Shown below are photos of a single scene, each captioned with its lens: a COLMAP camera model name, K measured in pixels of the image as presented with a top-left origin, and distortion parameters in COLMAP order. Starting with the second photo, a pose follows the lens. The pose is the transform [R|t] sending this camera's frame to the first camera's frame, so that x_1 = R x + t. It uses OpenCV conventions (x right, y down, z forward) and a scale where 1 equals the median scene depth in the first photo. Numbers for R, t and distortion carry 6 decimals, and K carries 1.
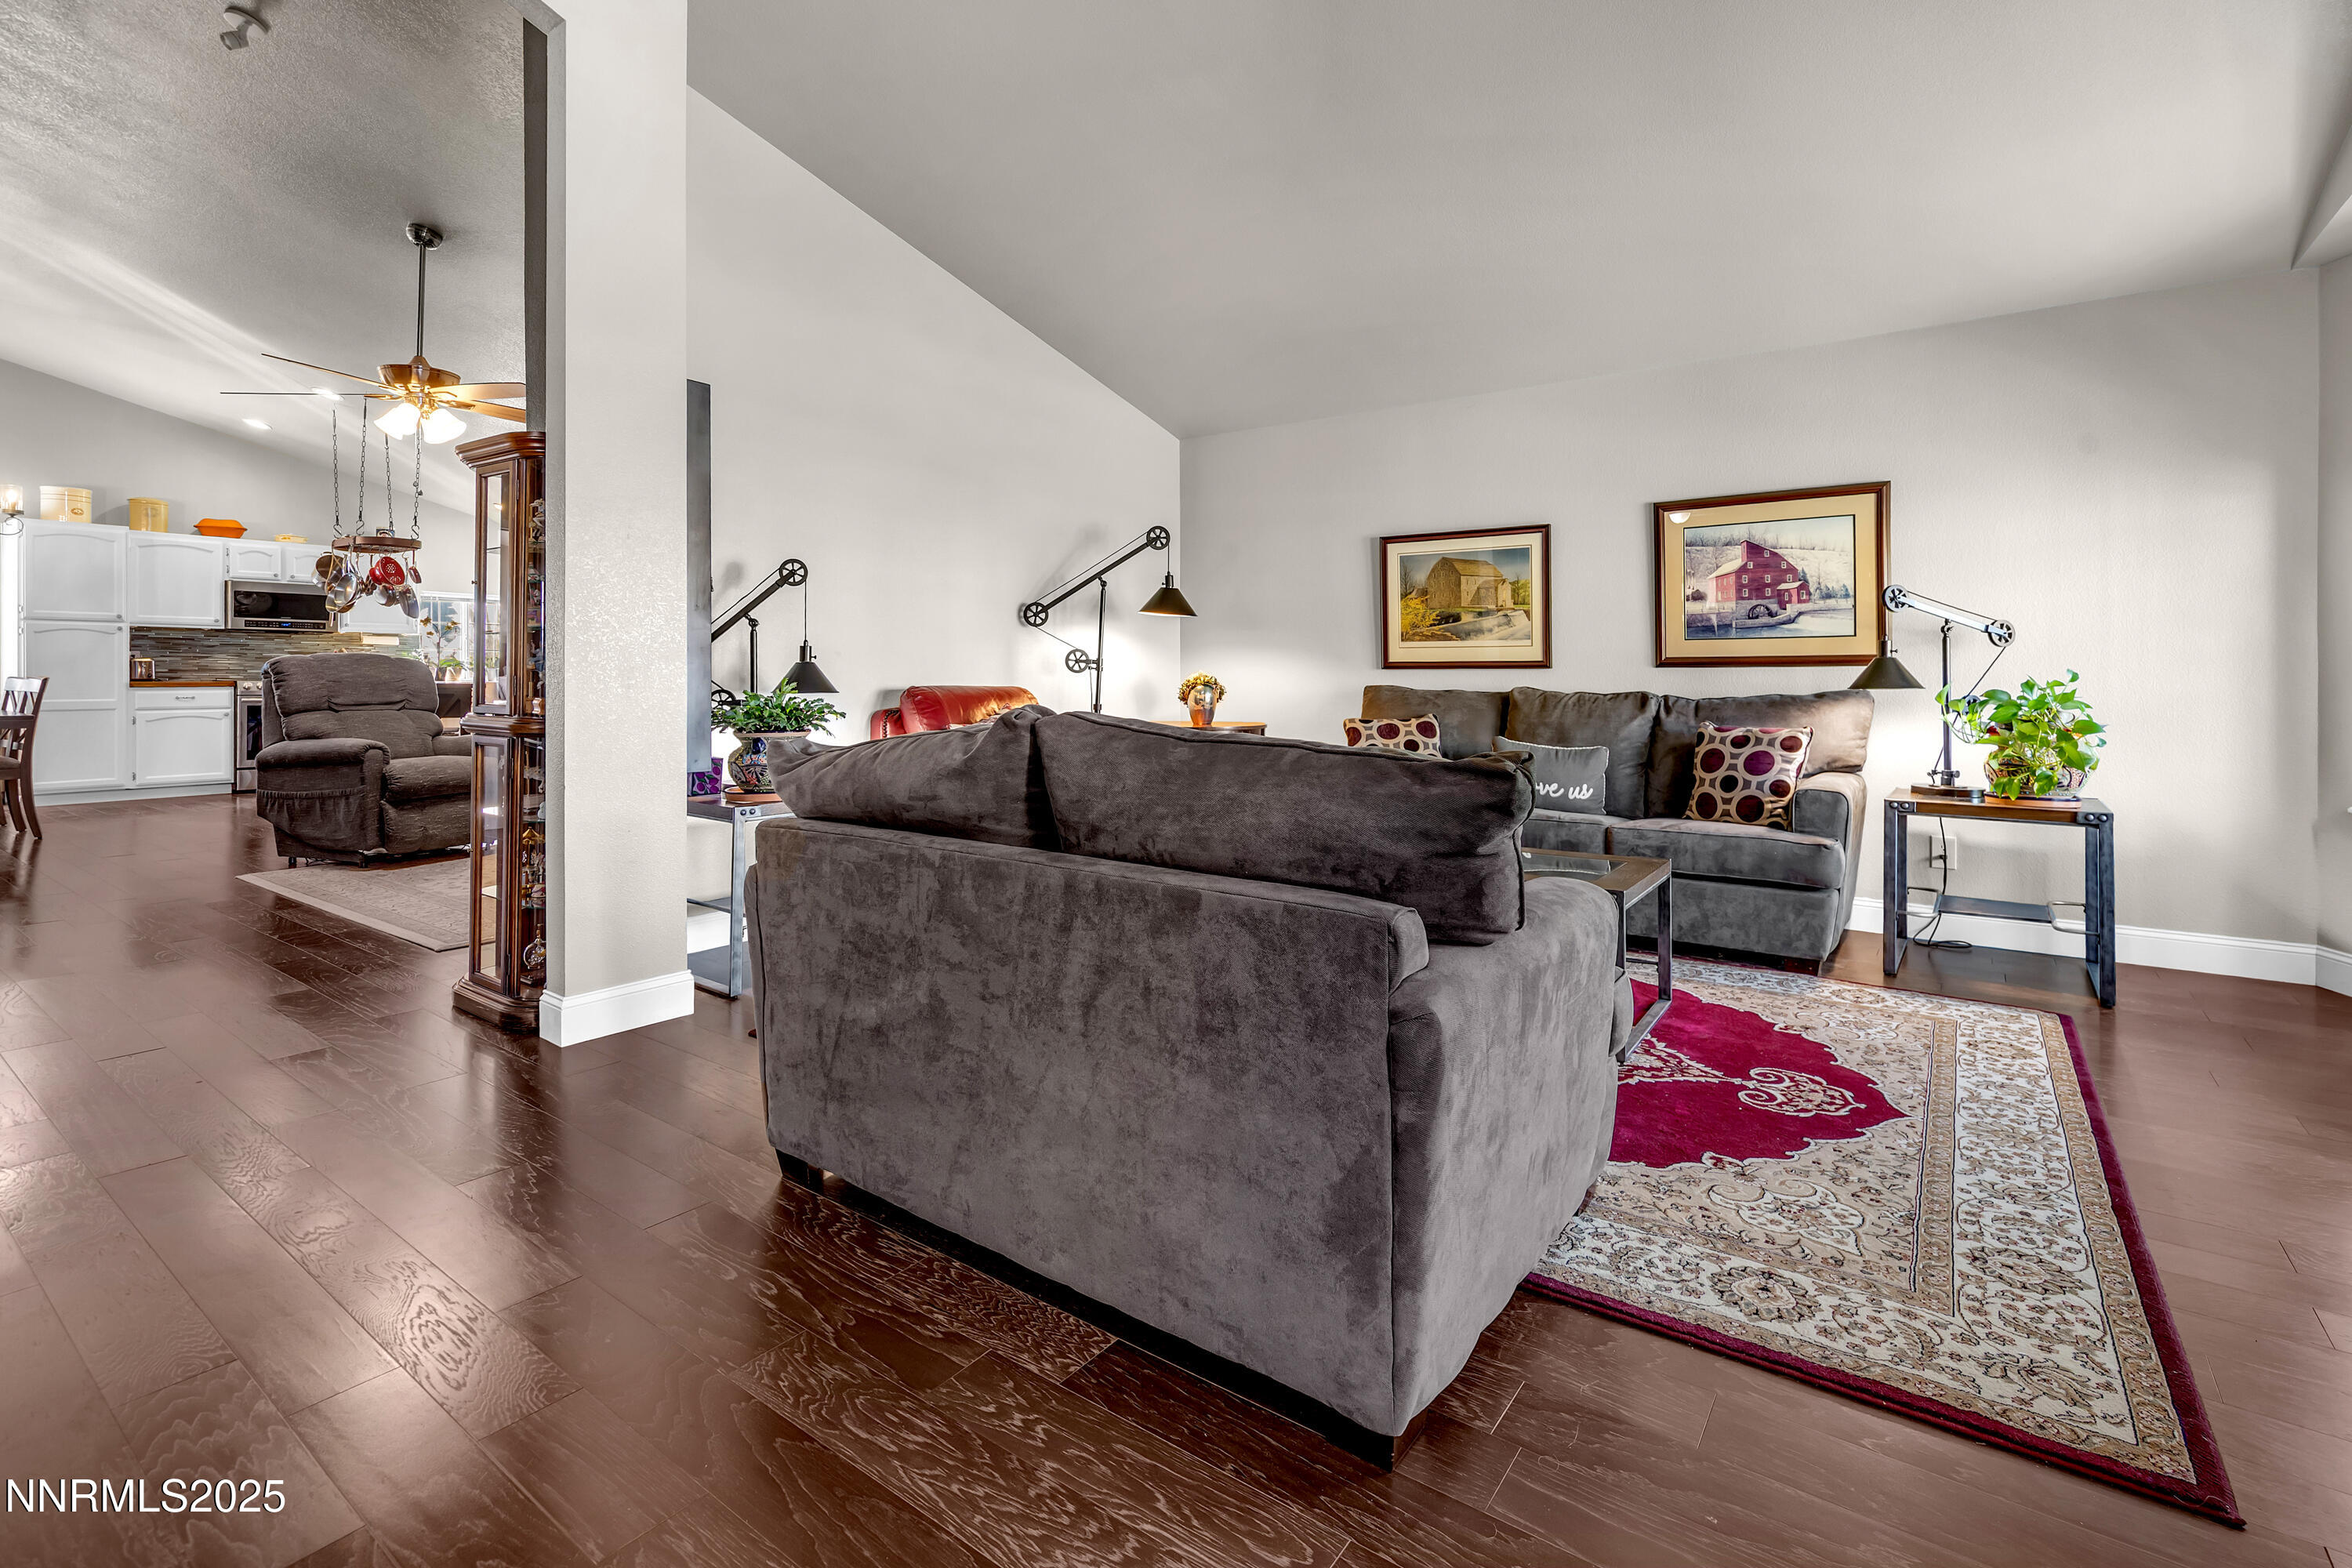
lens RADIAL K [[1065.9, 0, 1207.6], [0, 1065.9, 677.8], [0, 0, 1]] dist [0.000901, 0.000358]
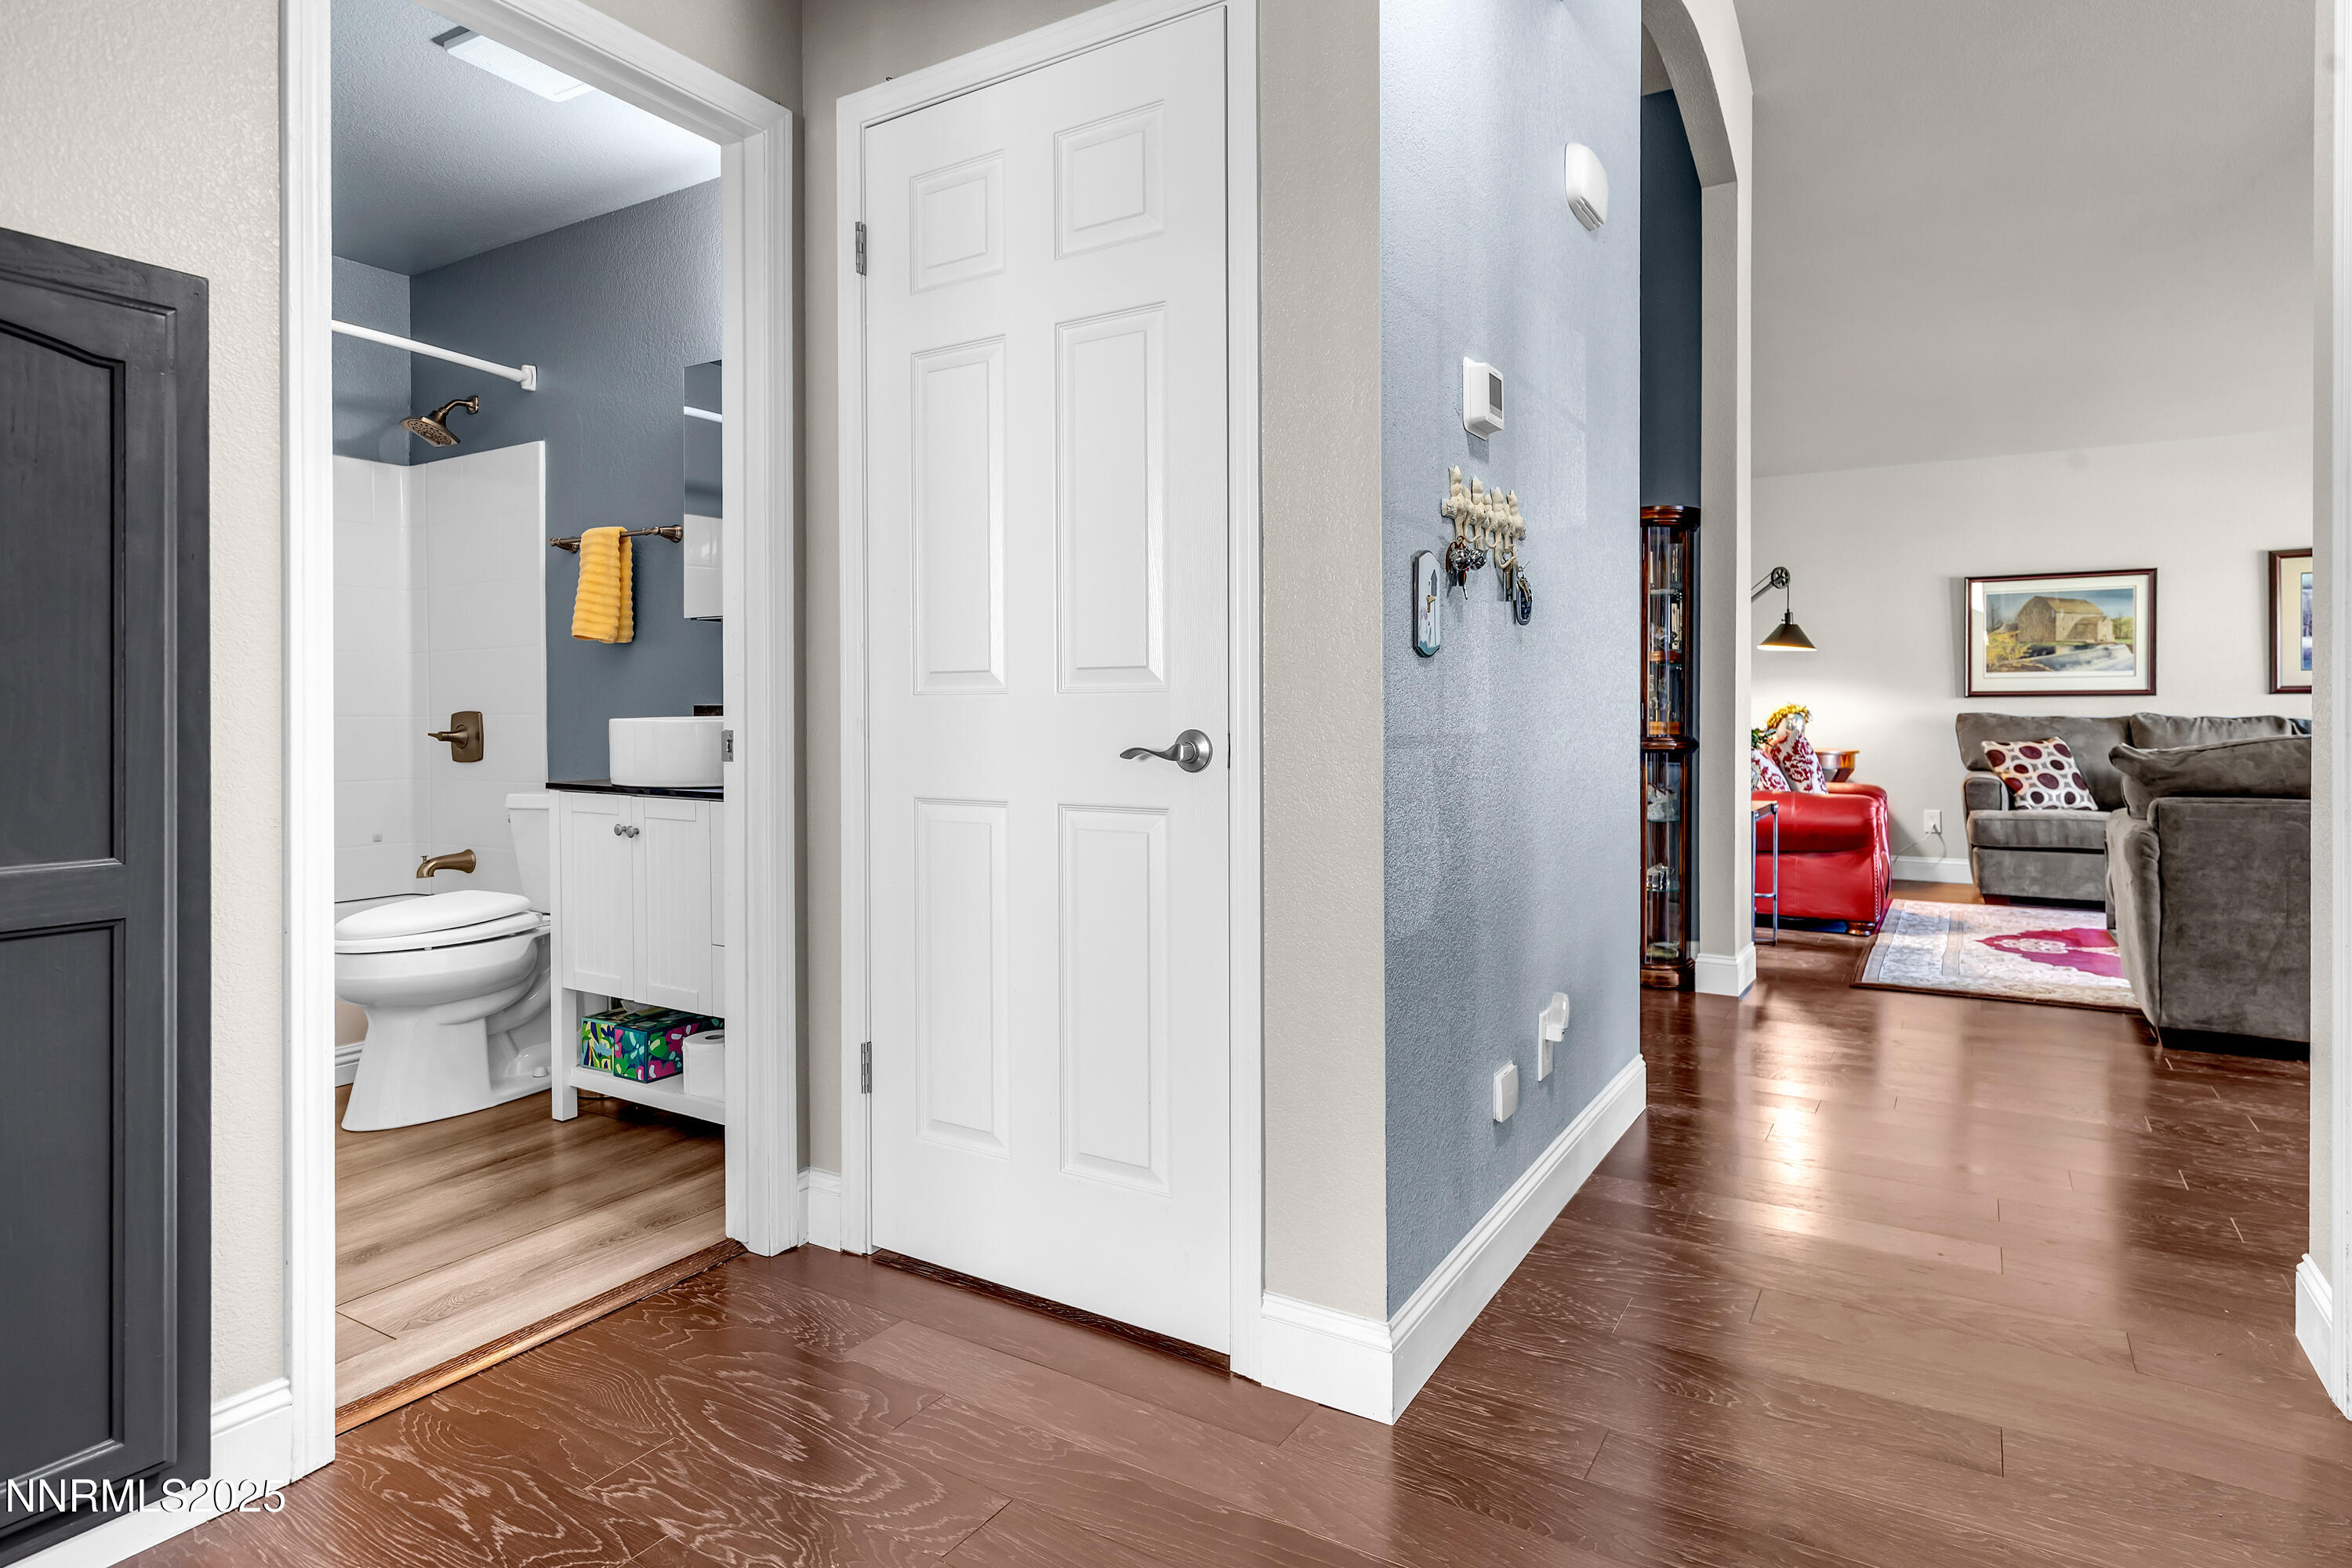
lens RADIAL K [[1317.2, 0, 1210.8], [0, 1317.2, 716.5], [0, 0, 1]] dist [0.001881, 0.001527]
pose [[0.995665, -0.007114, 0.092744, -0.762211], [0.006870, 0.999972, 0.002942, 0.001940], [-0.092763, -0.002292, 0.995686, -0.282608]]
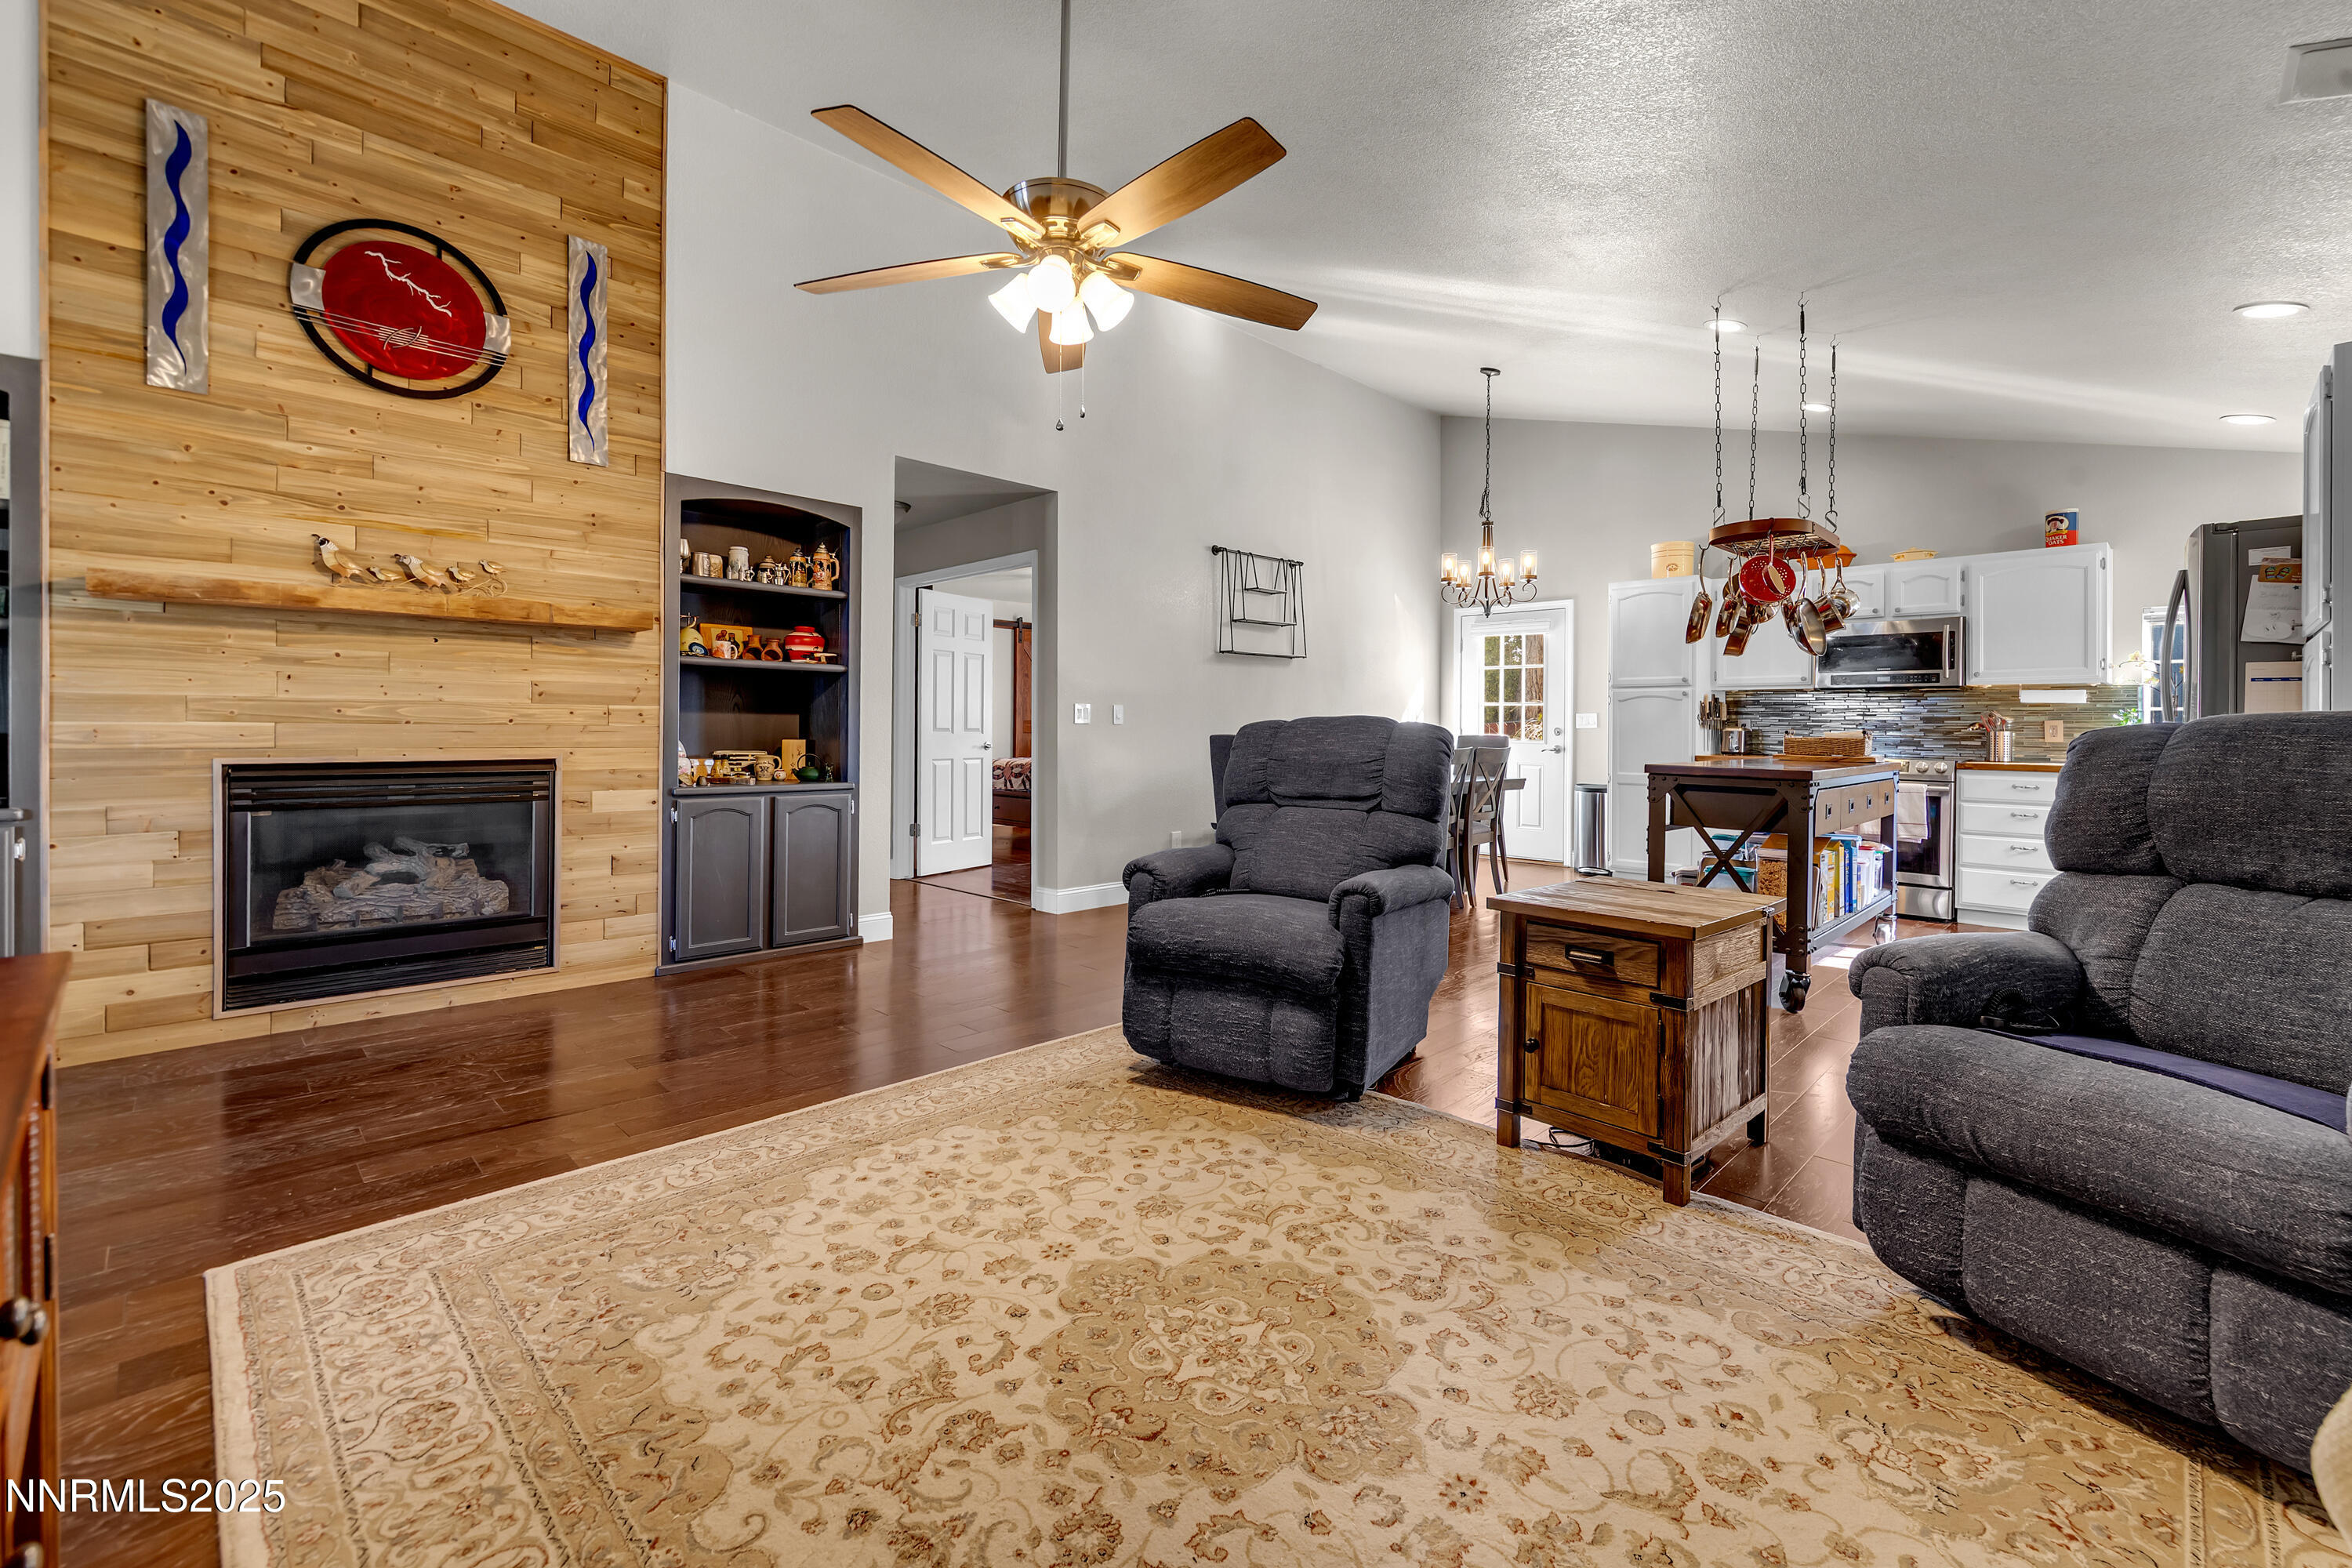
lens RADIAL K [[1002.4, 0, 1194.1], [0, 1002.4, 732.5], [0, 0, 1]] dist [0.007498, -0.001396]
pose [[-0.163828, -0.001176, -0.986488, -0.223293], [-0.014679, 0.999891, 0.001246, -0.014148], [0.986380, 0.014685, -0.163827, 1.118854]]
